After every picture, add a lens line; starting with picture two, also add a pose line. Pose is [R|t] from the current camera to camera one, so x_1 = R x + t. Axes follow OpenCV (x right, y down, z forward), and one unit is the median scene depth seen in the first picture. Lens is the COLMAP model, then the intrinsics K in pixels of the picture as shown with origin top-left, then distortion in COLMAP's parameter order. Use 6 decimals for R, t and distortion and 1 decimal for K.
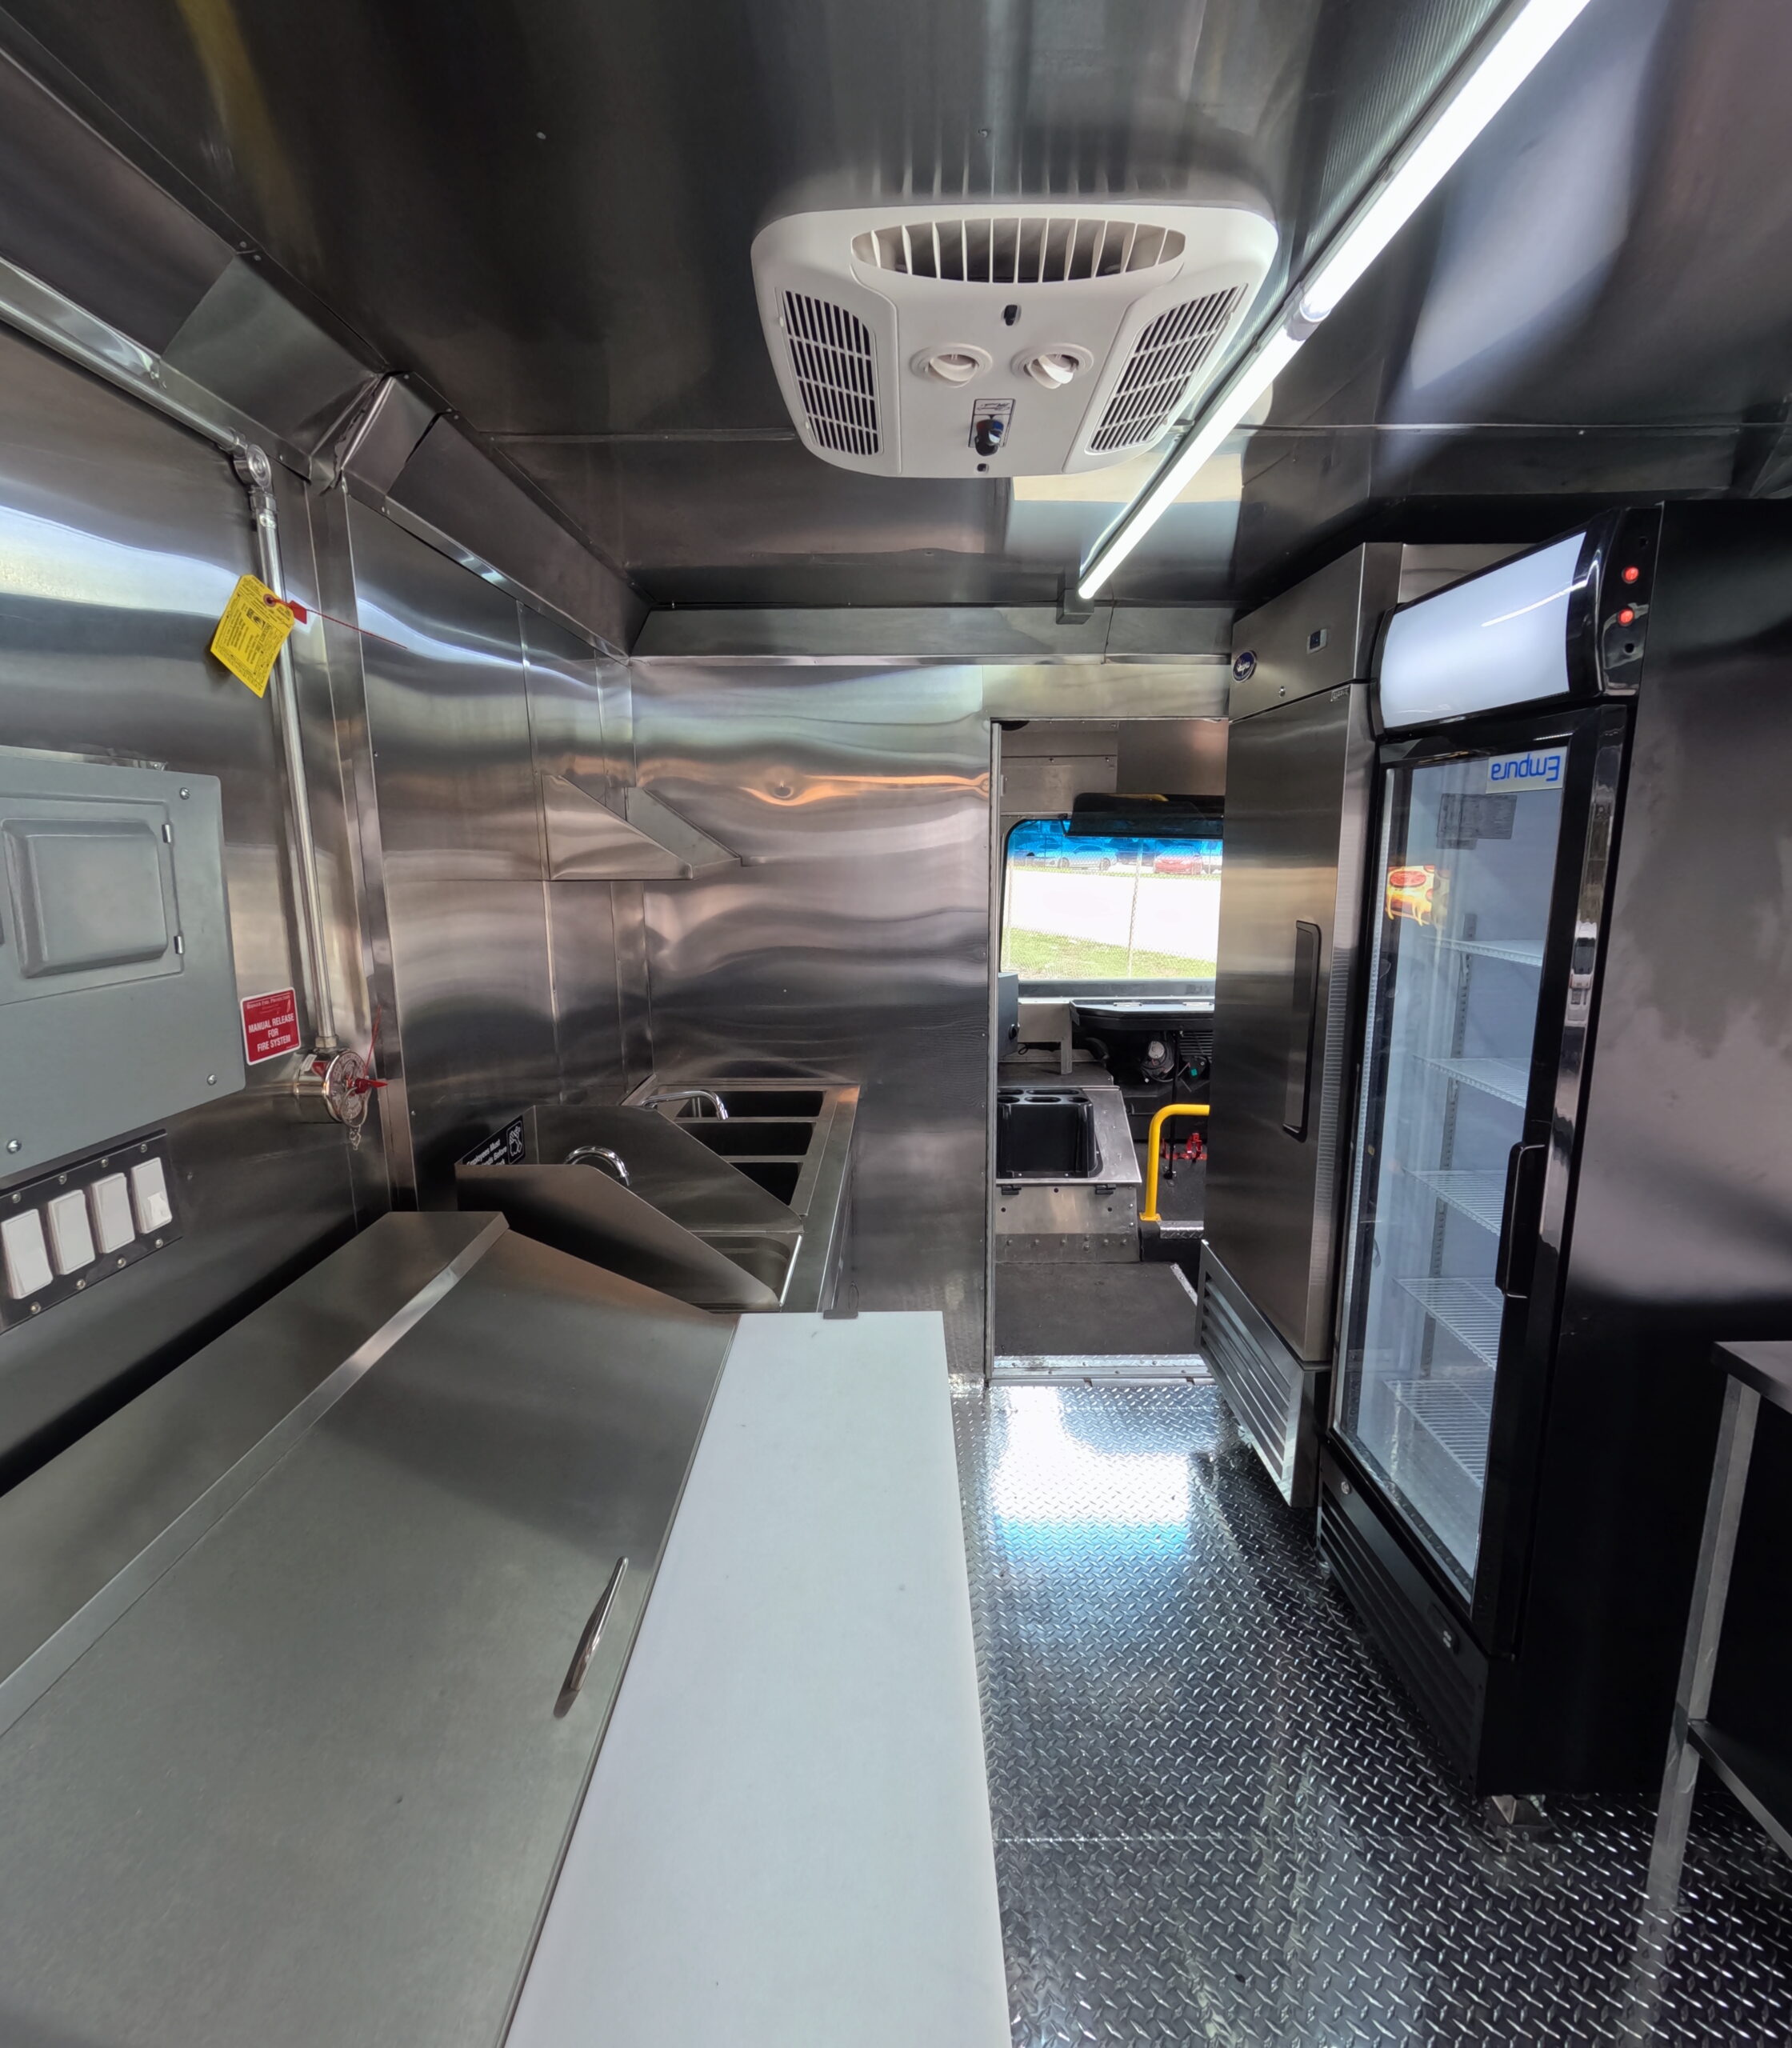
lens RADIAL K [[985.8, 0, 896.0], [0, 985.8, 1024.0], [0, 0, 1]] dist [-0.001101, 0.001114]
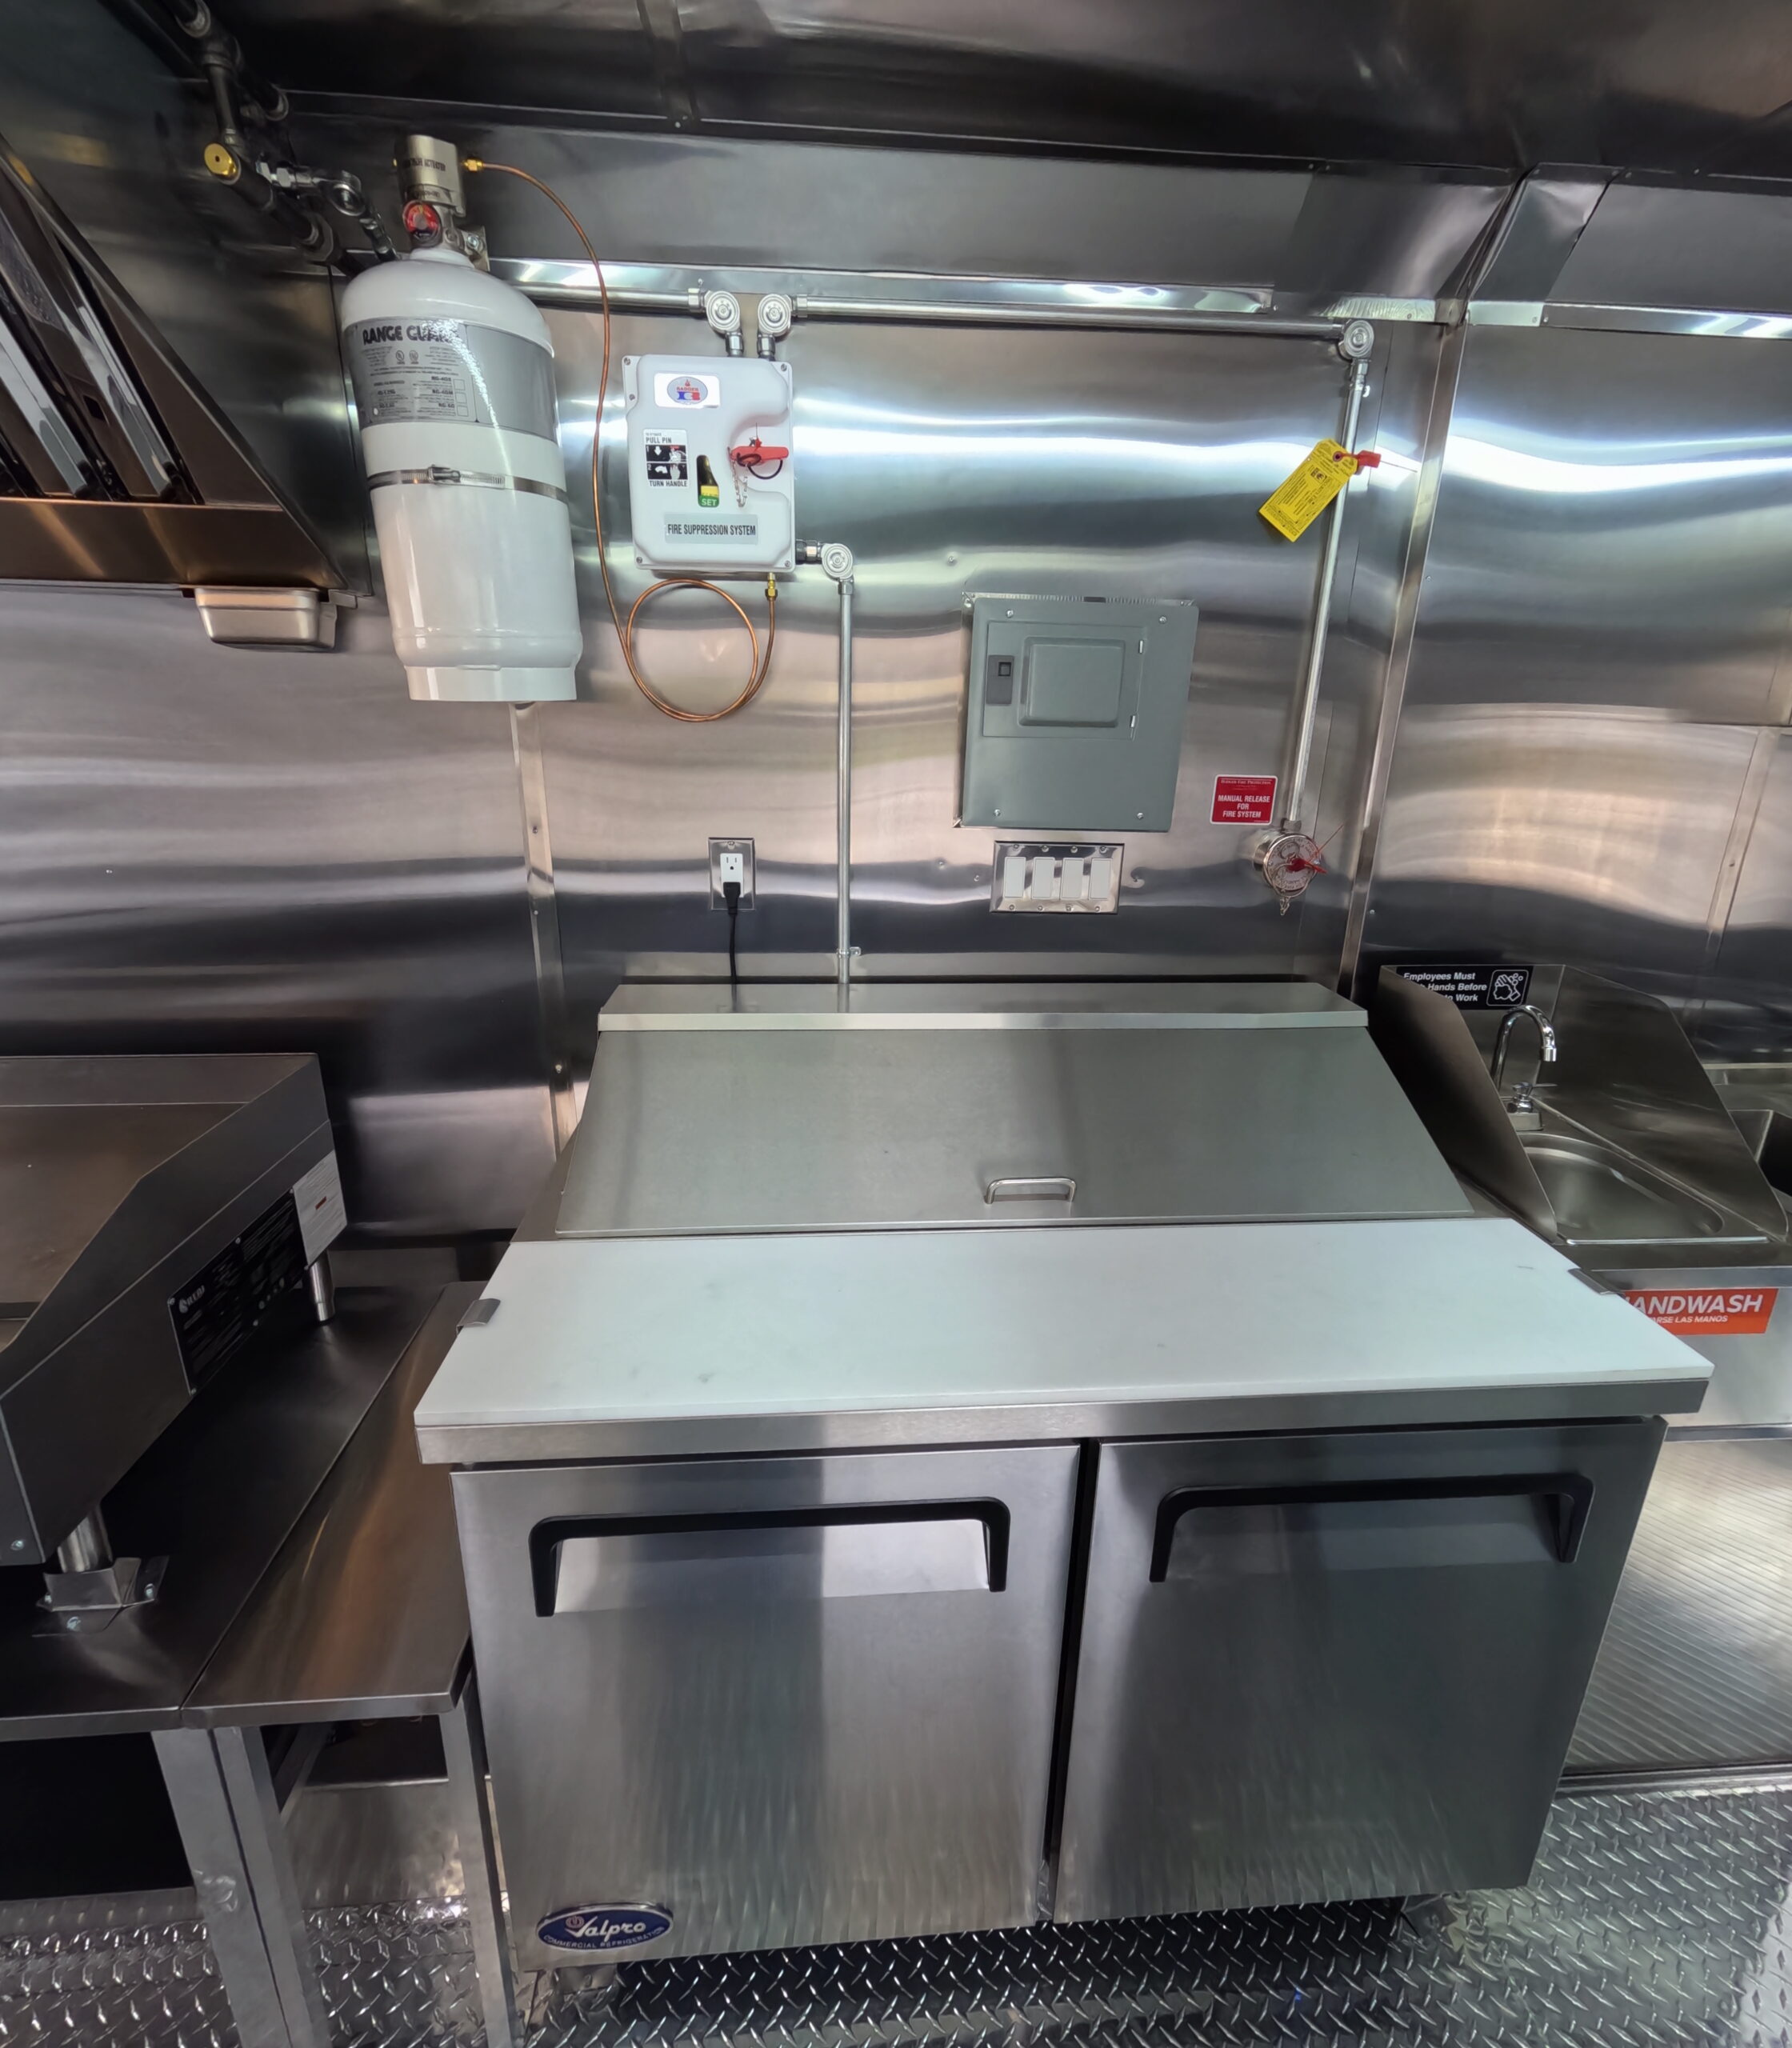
lens RADIAL K [[985.8, 0, 896.0], [0, 985.8, 1024.0], [0, 0, 1]] dist [-0.001101, 0.001114]
pose [[0.076435, 0.314036, -0.946329, 0.555745], [-0.206570, 0.933501, 0.293094, -0.008102], [0.975442, 0.173081, 0.136223, 0.315655]]
